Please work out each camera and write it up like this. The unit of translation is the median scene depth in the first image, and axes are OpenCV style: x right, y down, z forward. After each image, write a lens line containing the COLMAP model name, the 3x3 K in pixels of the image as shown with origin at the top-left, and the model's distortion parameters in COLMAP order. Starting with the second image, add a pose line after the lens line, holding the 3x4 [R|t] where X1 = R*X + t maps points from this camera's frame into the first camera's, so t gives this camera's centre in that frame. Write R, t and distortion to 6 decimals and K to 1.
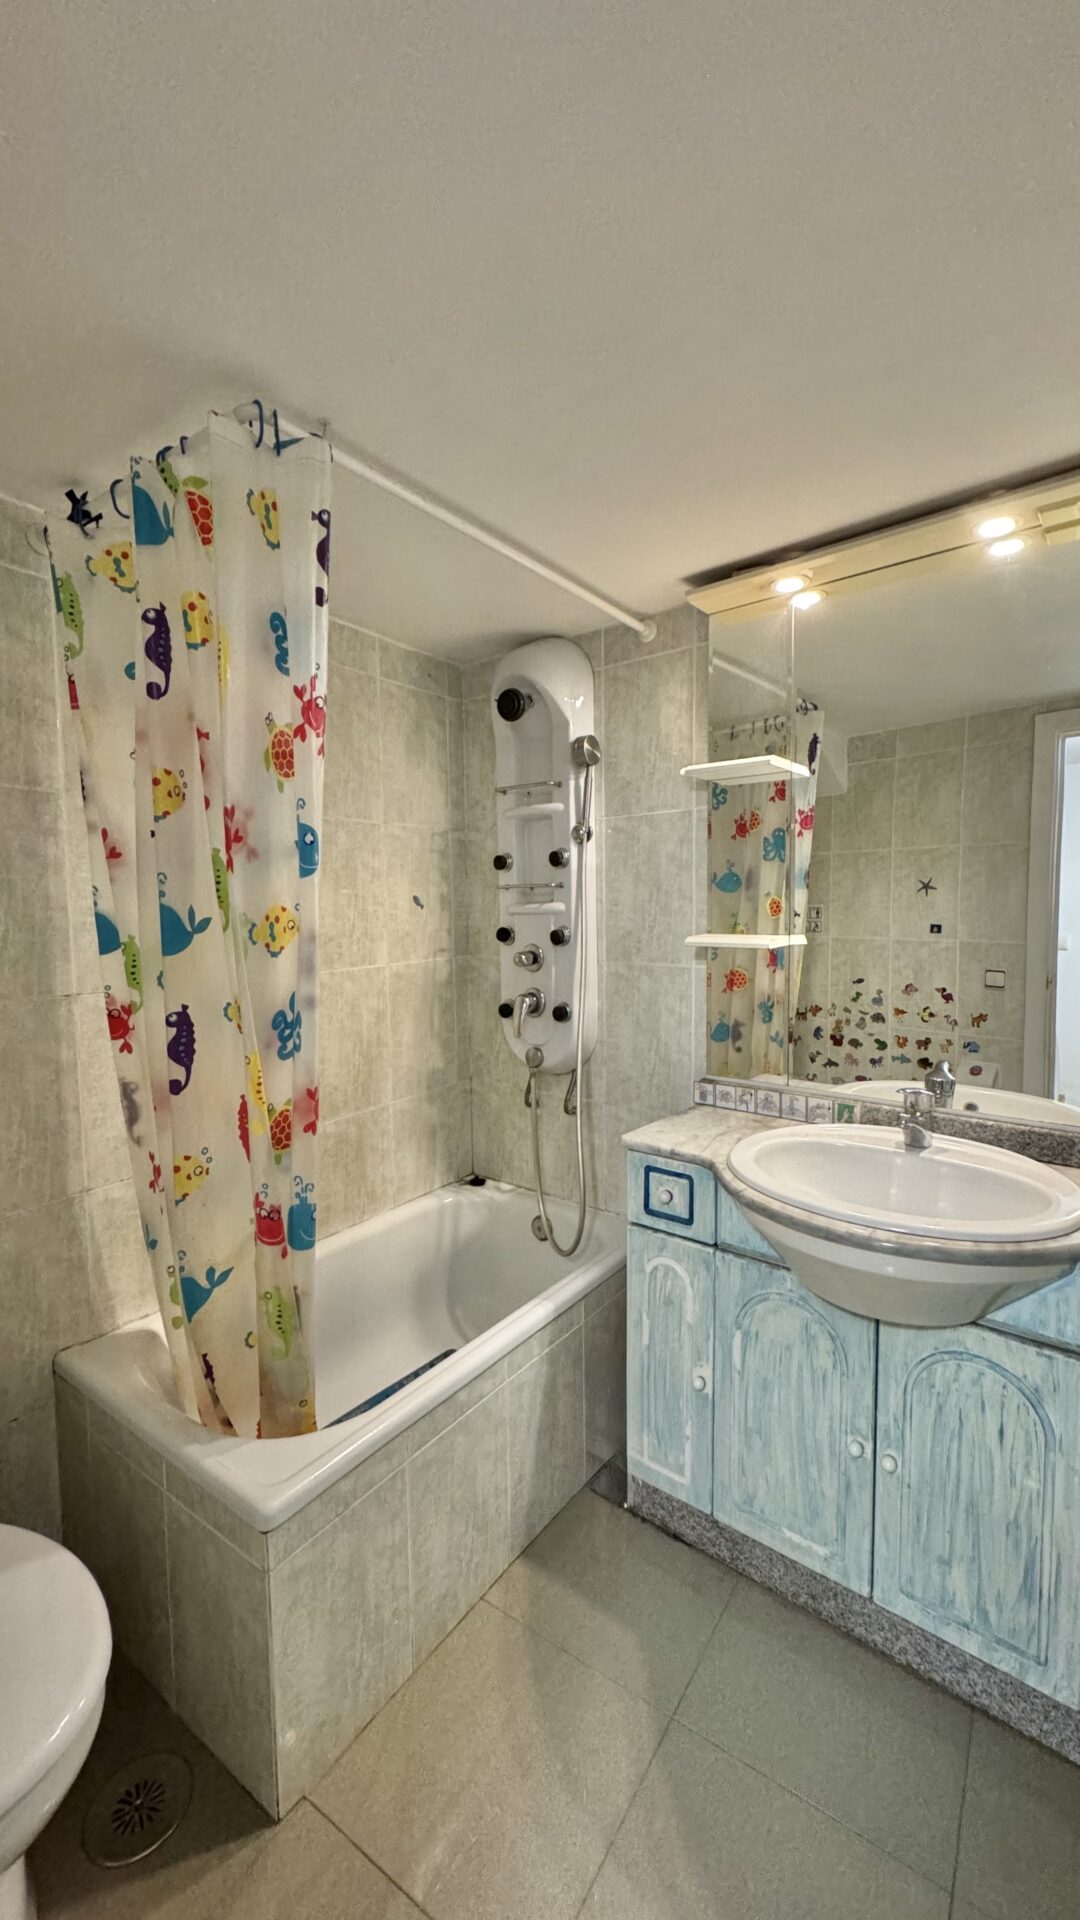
lens RADIAL K [[777.3, 0, 540.0], [0, 777.3, 960.0], [0, 0, 1]] dist [-0.001611, -0.000155]
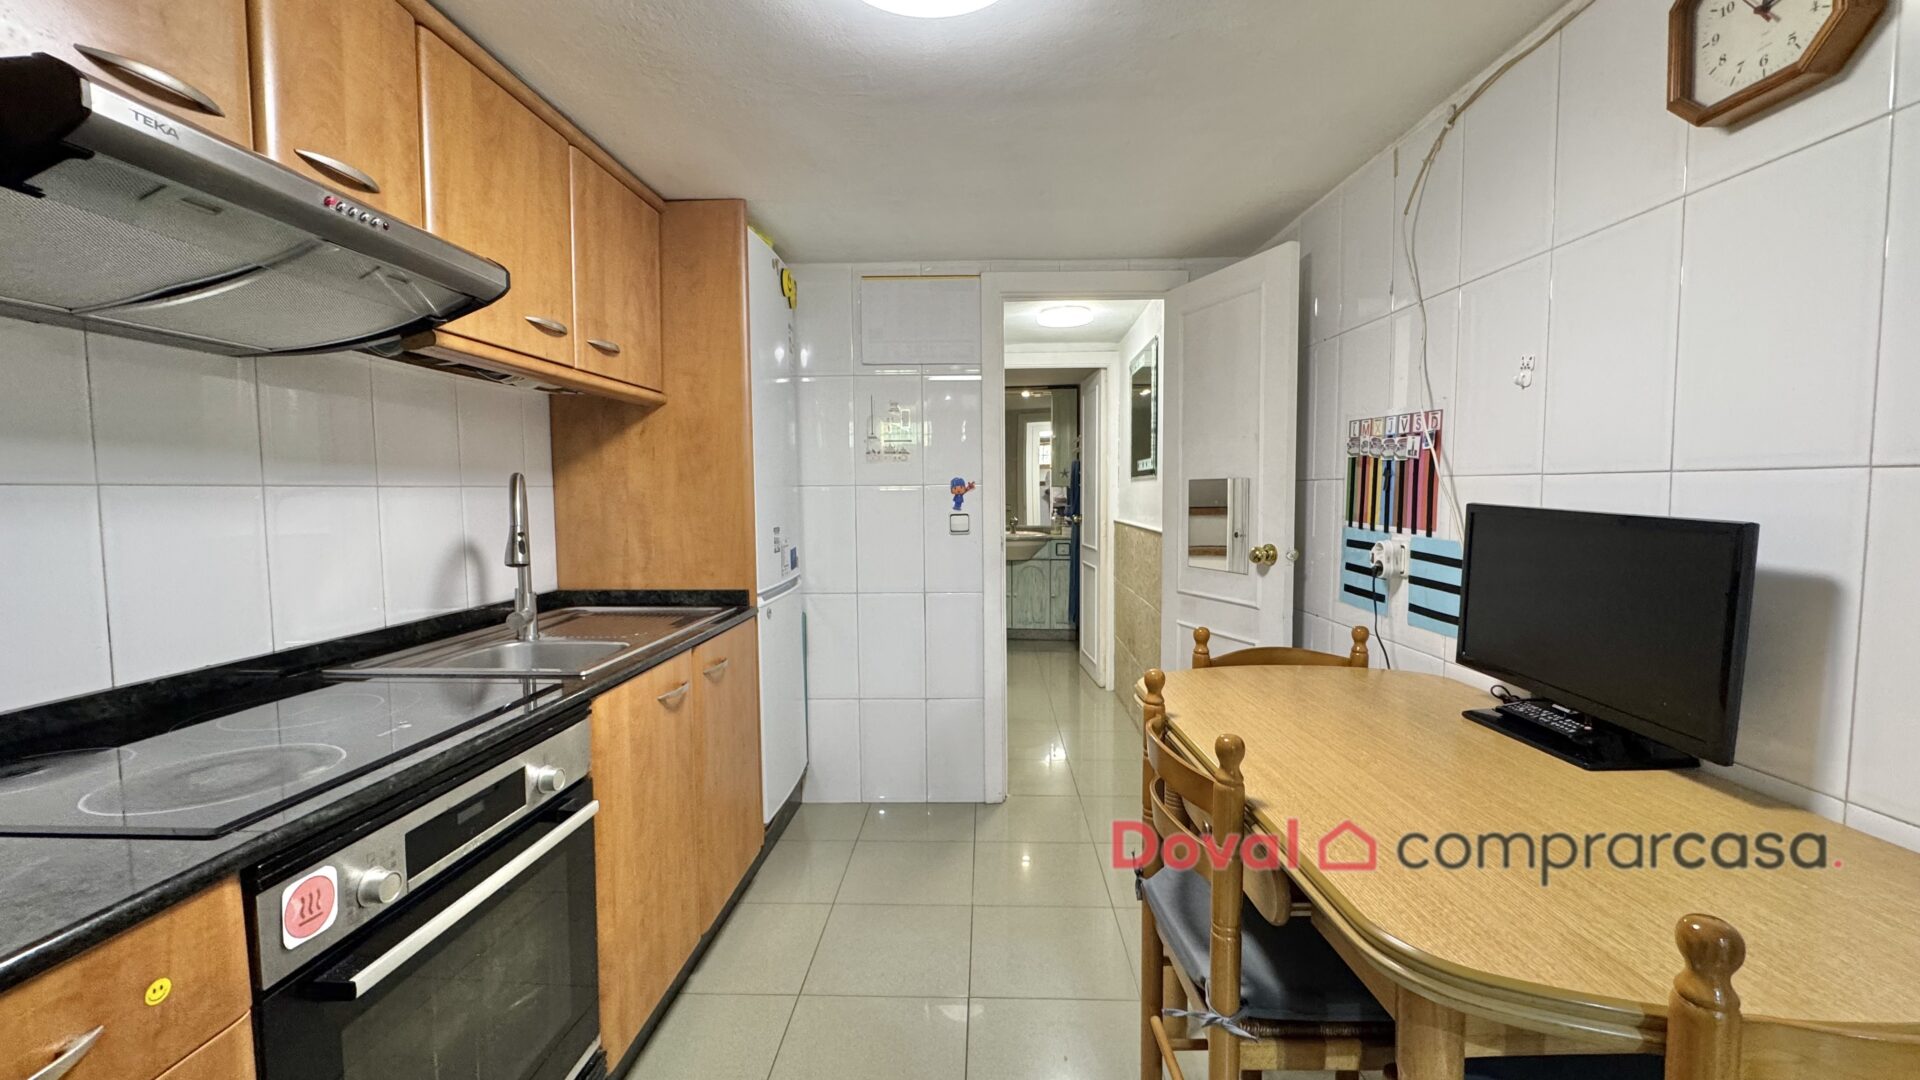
lens RADIAL K [[777.4, 0, 967.7], [0, 777.4, 540.9], [0, 0, 1]] dist [-0.001882, -0.000043]
pose [[0.841765, -0.027904, 0.539122, -1.602735], [0.033682, 0.999432, -0.000862, 0.219031], [-0.538792, 0.018884, 0.842227, -1.941771]]
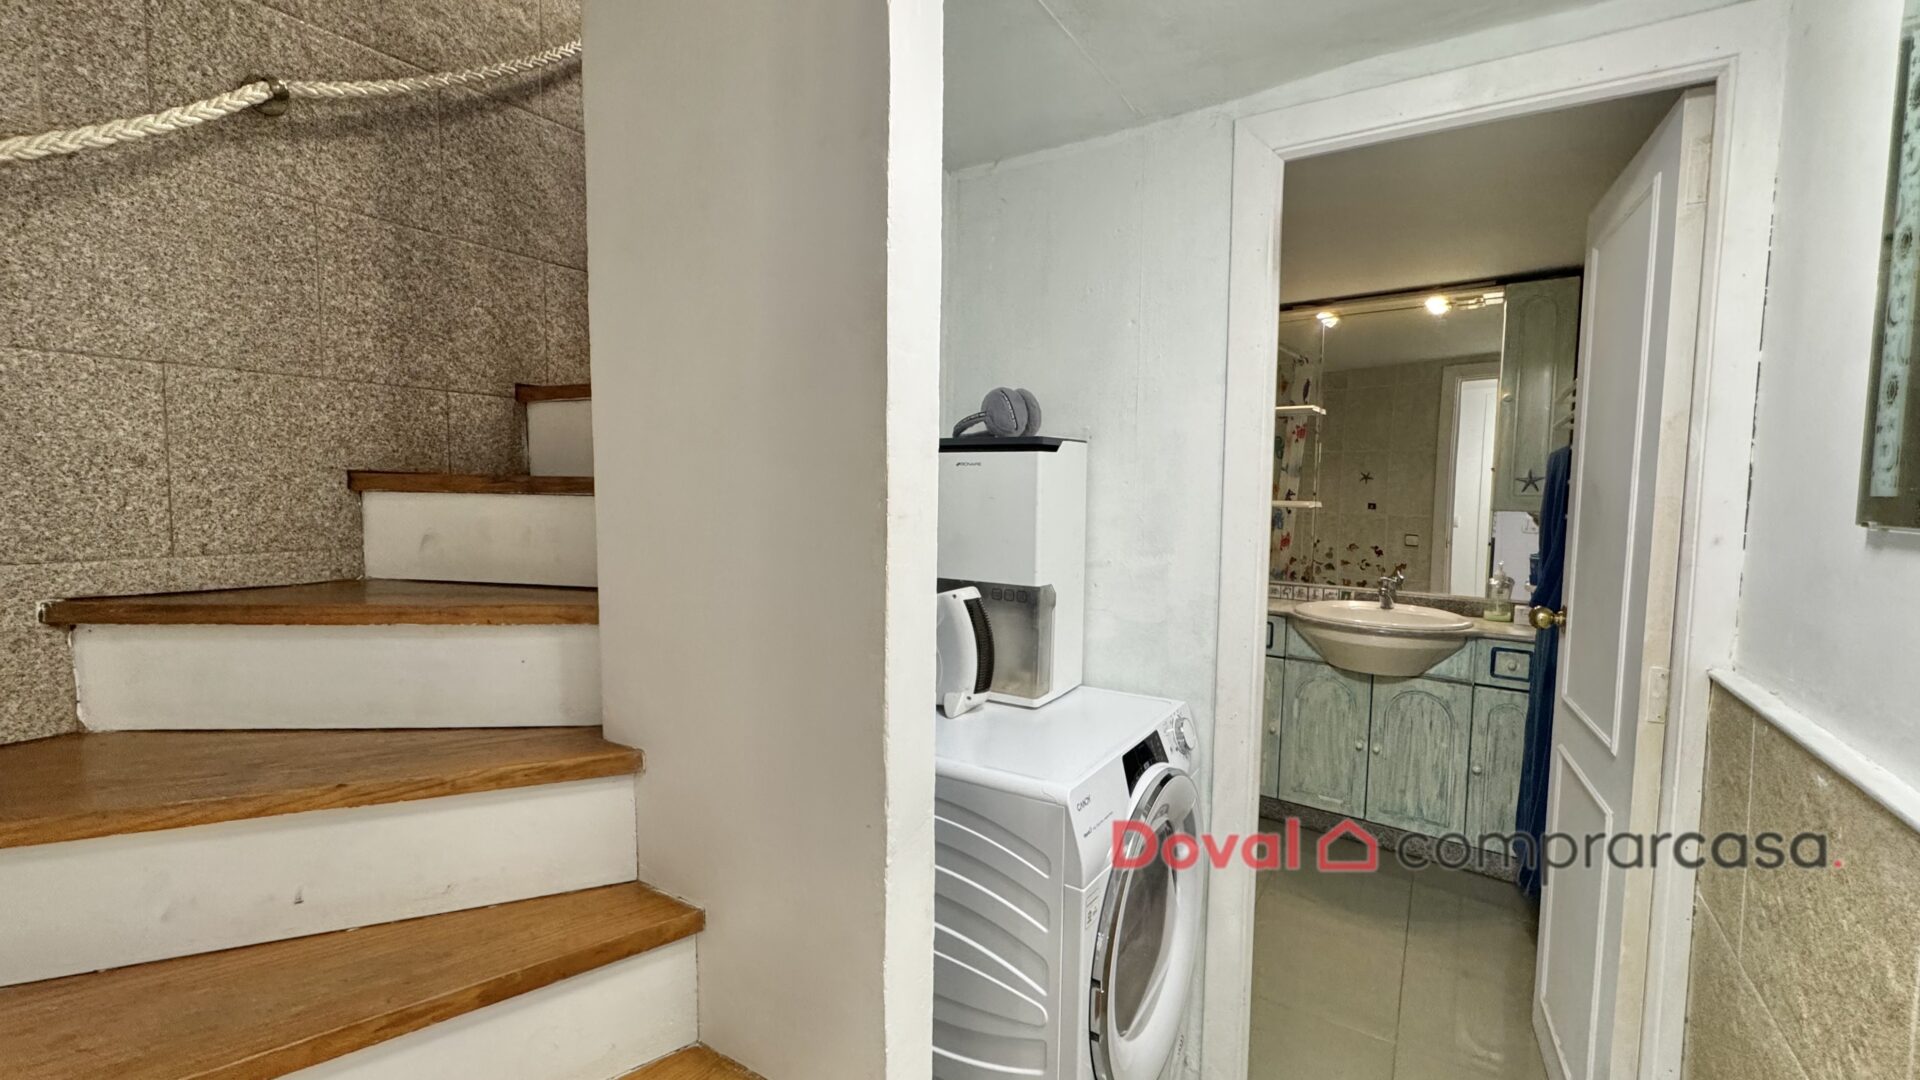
lens RADIAL K [[782.6, 0, 958.0], [0, 782.6, 541.1], [0, 0, 1]] dist [0.000521, 0.000162]
pose [[0.999108, 0.024672, 0.034270, -0.537104], [-0.024675, 0.999695, -0.000319, 0.076101], [-0.034267, -0.000527, 0.999413, -0.754742]]
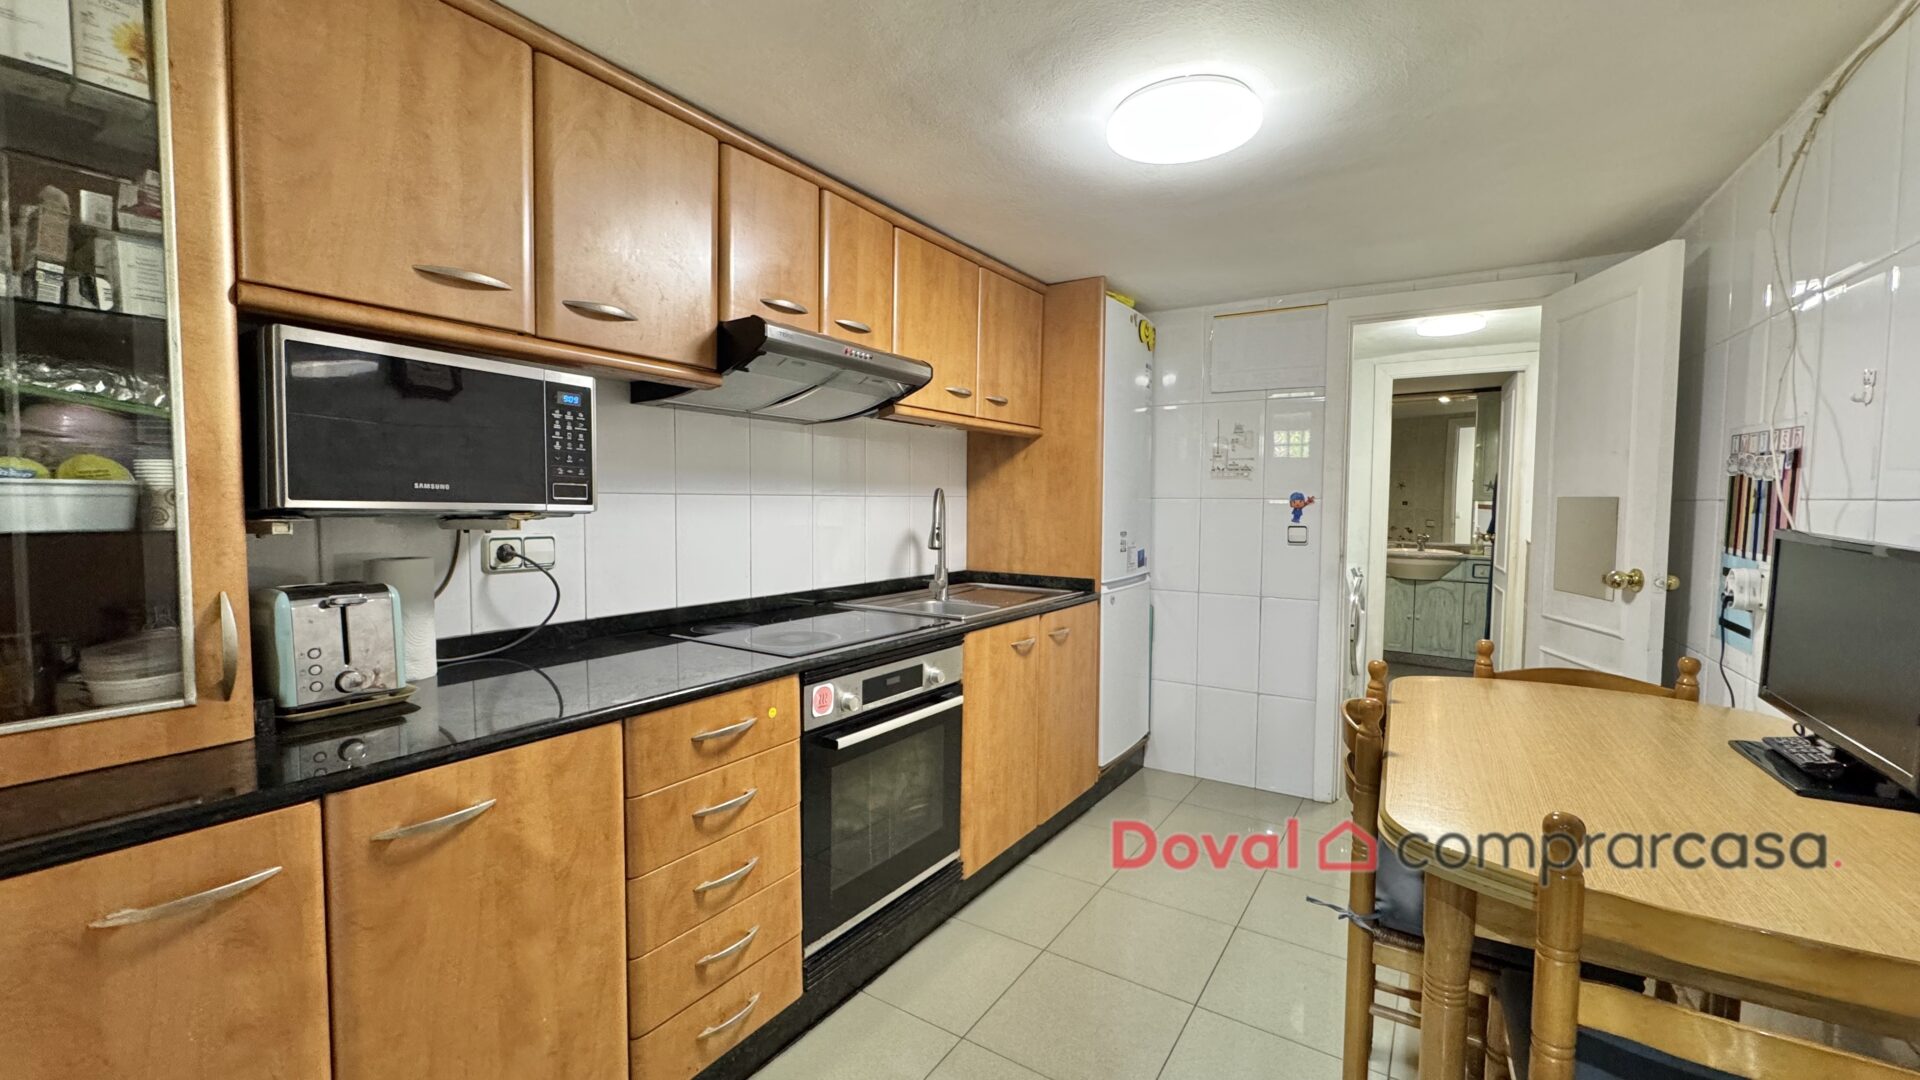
lens RADIAL K [[782.6, 0, 958.0], [0, 782.6, 541.1], [0, 0, 1]] dist [0.000521, 0.000162]
pose [[0.999416, 0.019760, 0.027861, -1.556683], [-0.019325, 0.999689, -0.015793, 0.236253], [-0.028164, 0.015245, 0.999487, -2.287185]]
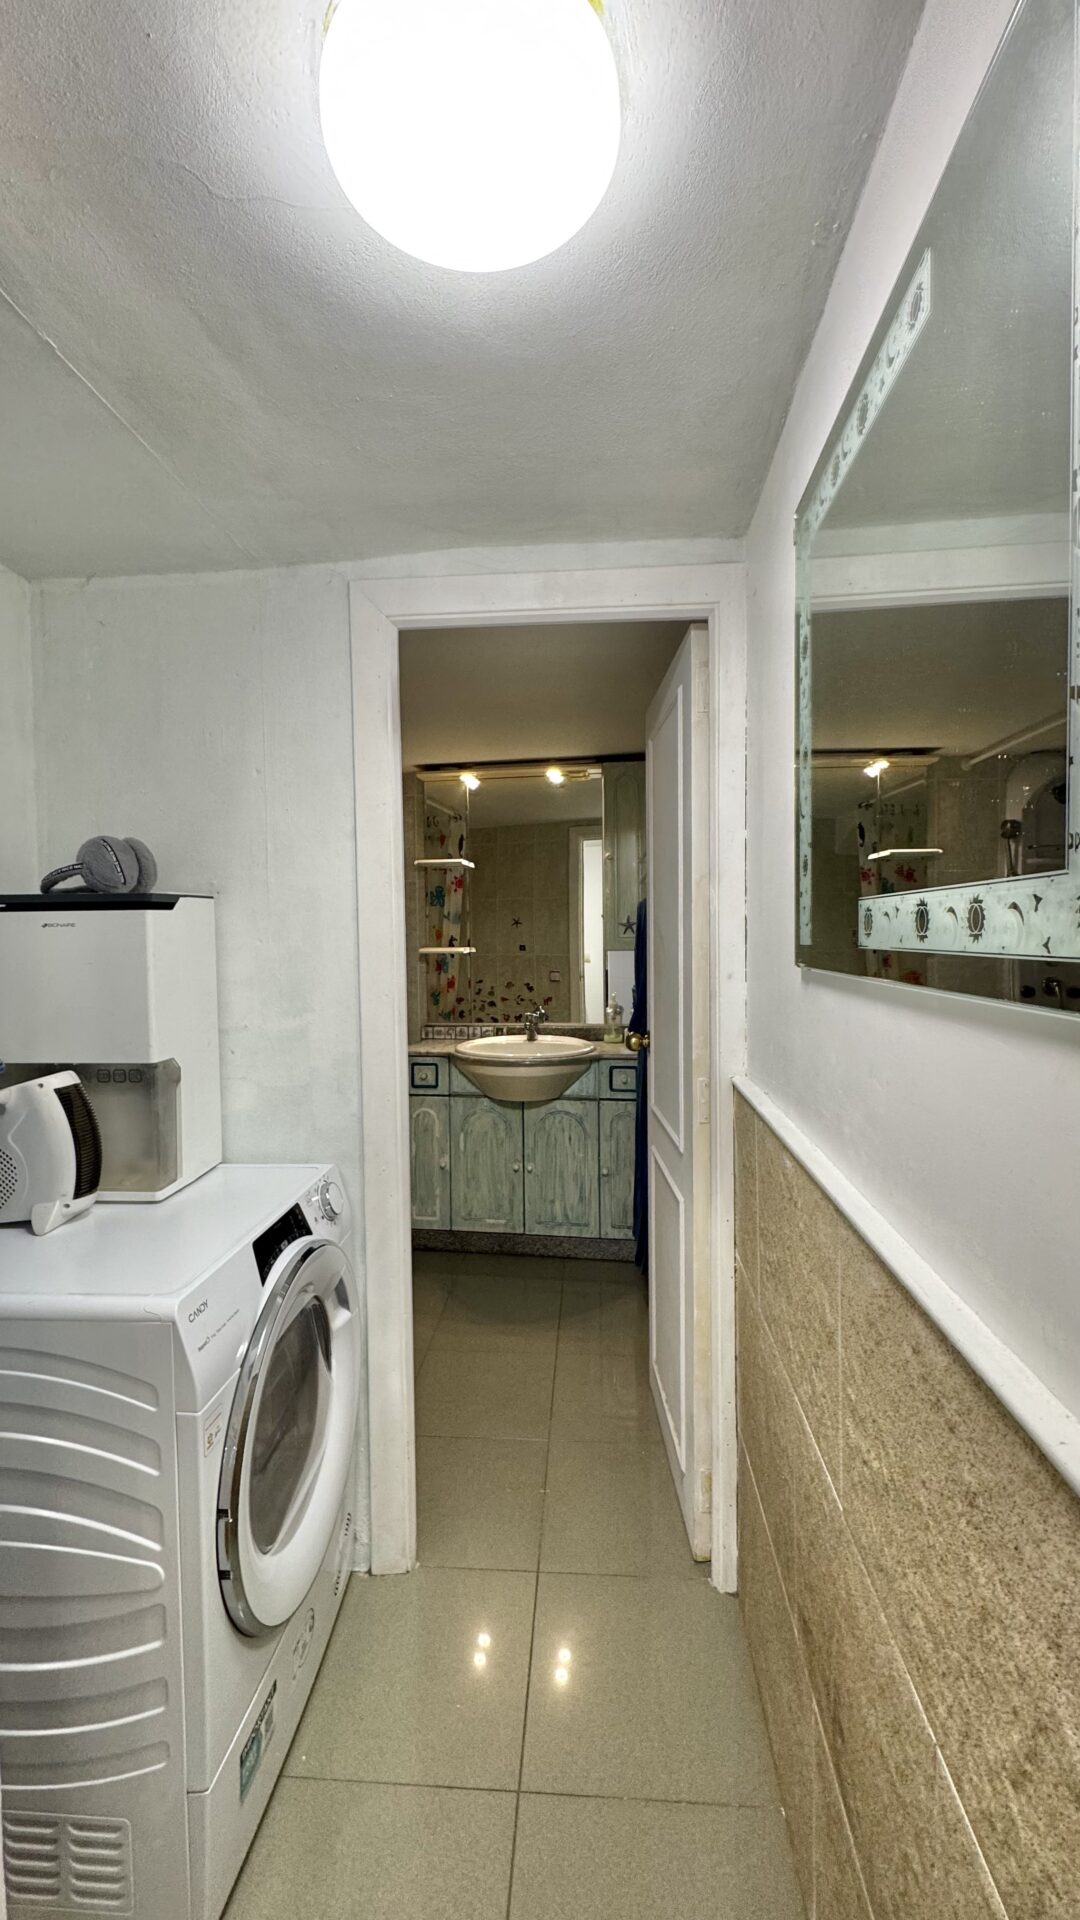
lens RADIAL K [[769.5, 0, 540.0], [0, 769.5, 960.0], [0, 0, 1]] dist [-0.000089, 0.000146]
pose [[0.865223, -0.016589, 0.501113, -0.472161], [0.036611, 0.998875, -0.030146, 0.061427], [-0.500049, 0.044430, 0.864857, -0.734277]]
